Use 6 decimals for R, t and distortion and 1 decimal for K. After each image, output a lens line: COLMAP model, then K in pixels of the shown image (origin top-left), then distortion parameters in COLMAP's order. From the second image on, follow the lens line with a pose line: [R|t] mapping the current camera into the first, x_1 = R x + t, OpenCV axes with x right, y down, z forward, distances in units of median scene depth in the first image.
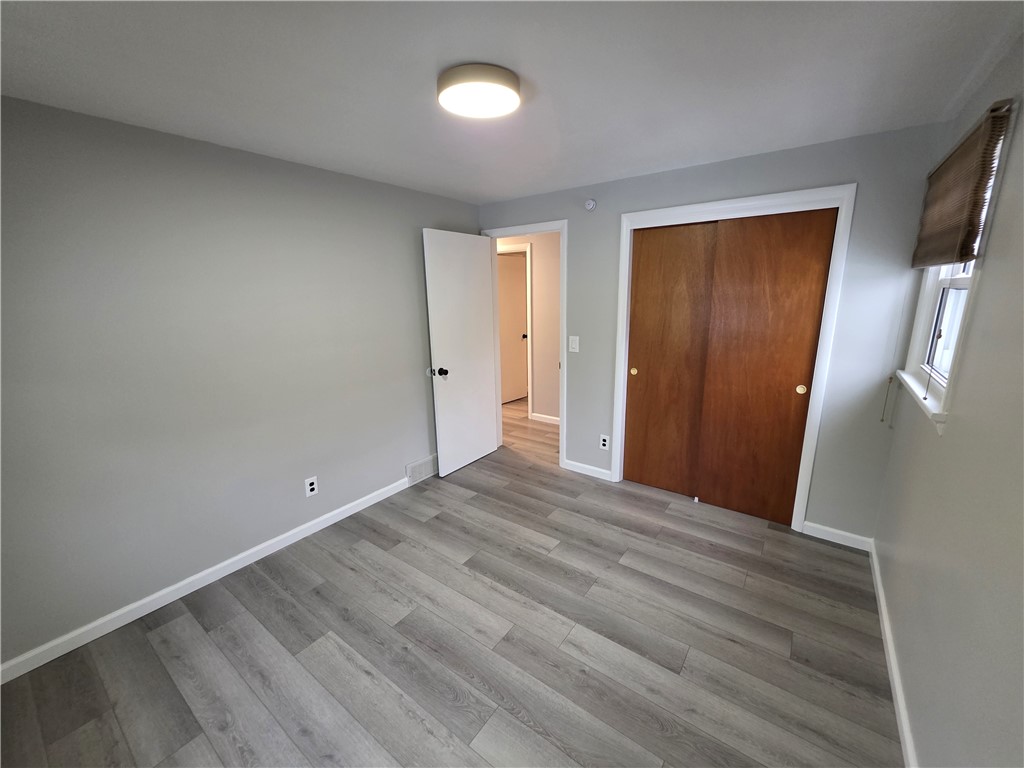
lens RADIAL K [[409.8, 0, 514.4], [0, 409.8, 384.9], [0, 0, 1]] dist [0.002509, 0.000313]
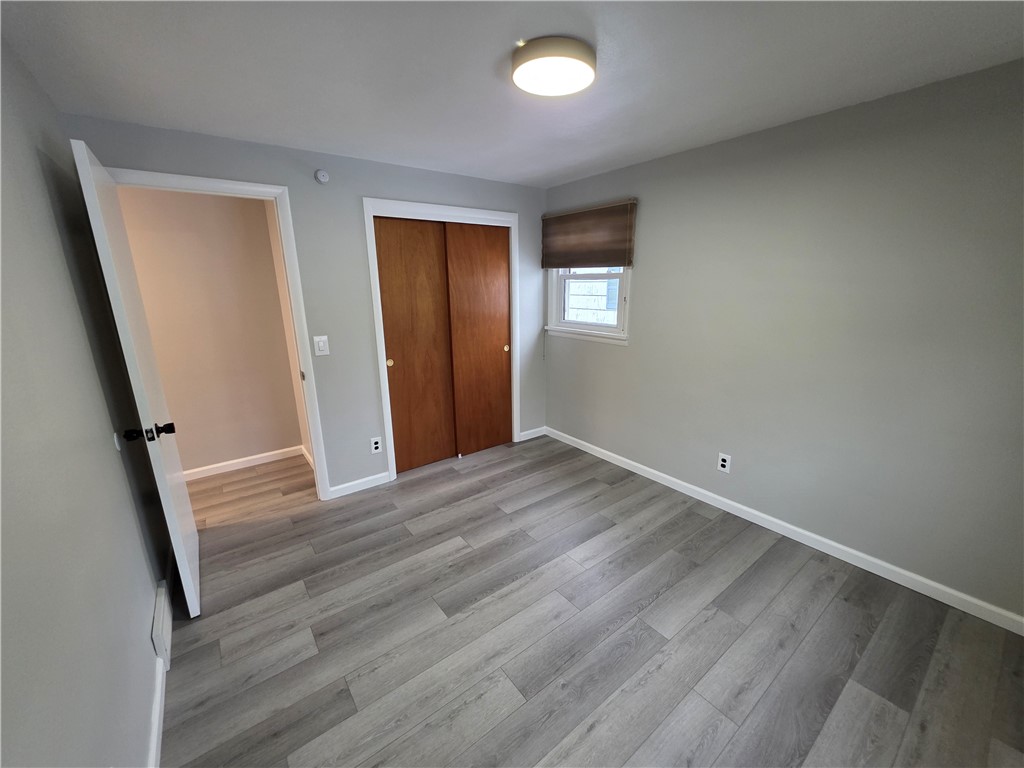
lens RADIAL K [[409.8, 0, 513.7], [0, 409.8, 385.2], [0, 0, 1]] dist [0.002509, 0.000313]
pose [[0.280111, -0.223555, 0.933574, -0.705998], [0.221141, 0.961377, 0.163861, -0.097424], [-0.934149, 0.160552, 0.318729, 0.529013]]
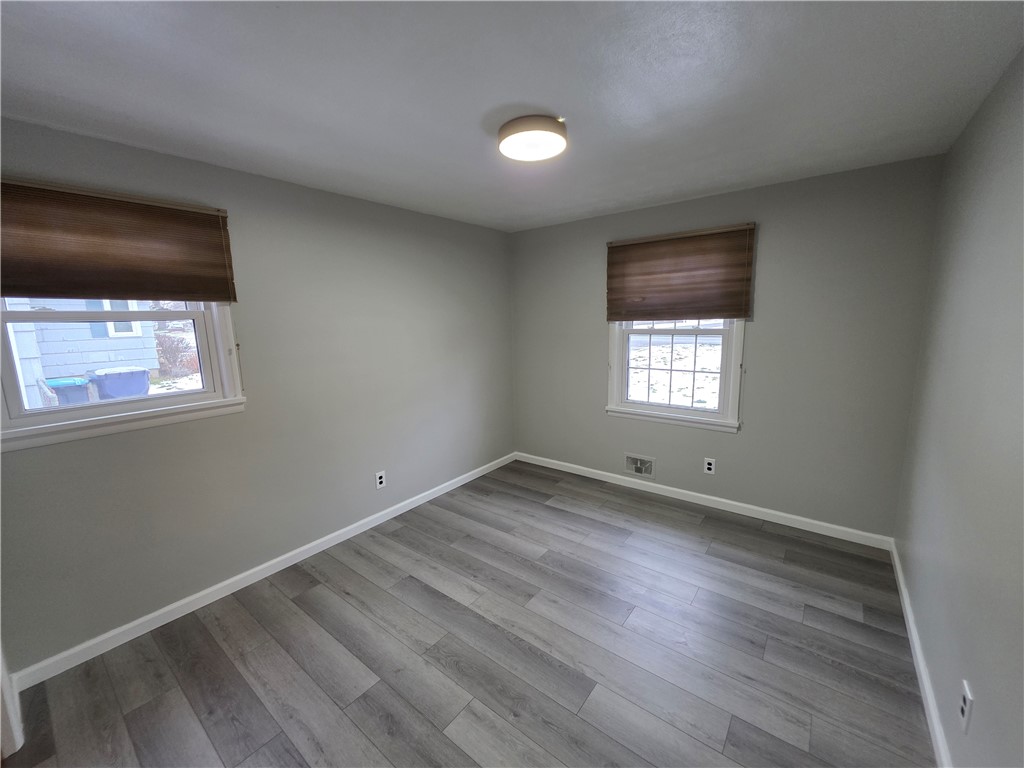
lens RADIAL K [[409.8, 0, 516.9], [0, 409.8, 383.8], [0, 0, 1]] dist [0.002509, 0.000313]
pose [[-0.998737, 0.039923, 0.030491, -0.030408], [0.048473, 0.925220, 0.376321, -0.297529], [-0.013187, 0.377324, -0.925987, 1.399357]]
